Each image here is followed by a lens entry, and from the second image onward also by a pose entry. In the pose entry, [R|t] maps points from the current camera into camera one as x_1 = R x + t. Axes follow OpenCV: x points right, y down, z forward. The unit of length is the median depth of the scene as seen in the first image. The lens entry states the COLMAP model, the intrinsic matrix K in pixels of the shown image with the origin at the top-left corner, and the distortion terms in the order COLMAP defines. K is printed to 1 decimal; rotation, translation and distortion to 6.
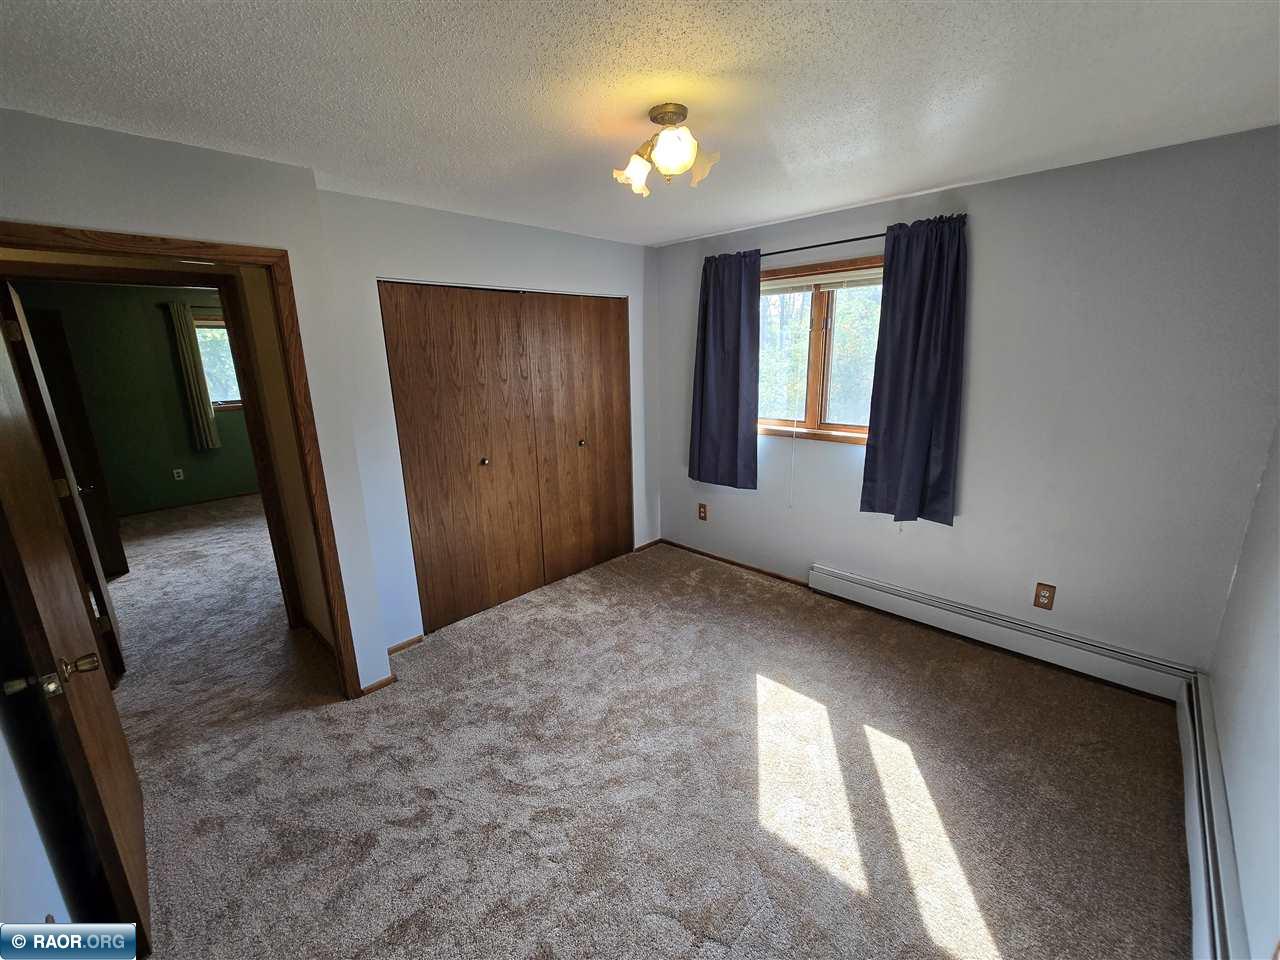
lens RADIAL K [[523.0, 0, 640.0], [0, 523.0, 480.0], [0, 0, 1]] dist [-0.000181, -0.002325]
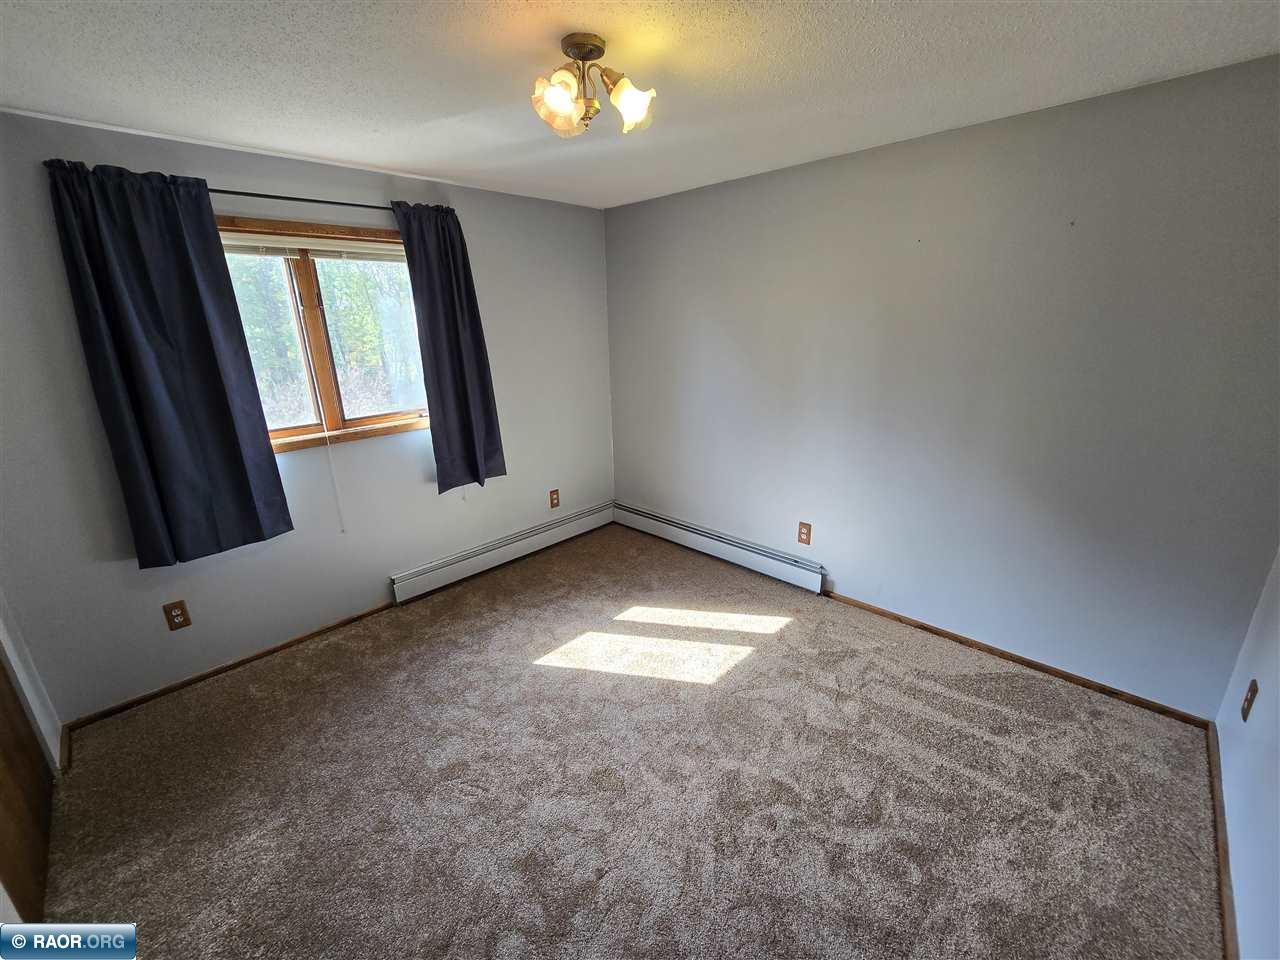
lens RADIAL K [[523.0, 0, 640.0], [0, 523.0, 480.0], [0, 0, 1]] dist [-0.000181, -0.002325]
pose [[0.011805, -0.273497, 0.961800, -0.496100], [0.271150, 0.926703, 0.260189, -0.114174], [-0.962465, 0.257721, 0.085098, 0.514616]]
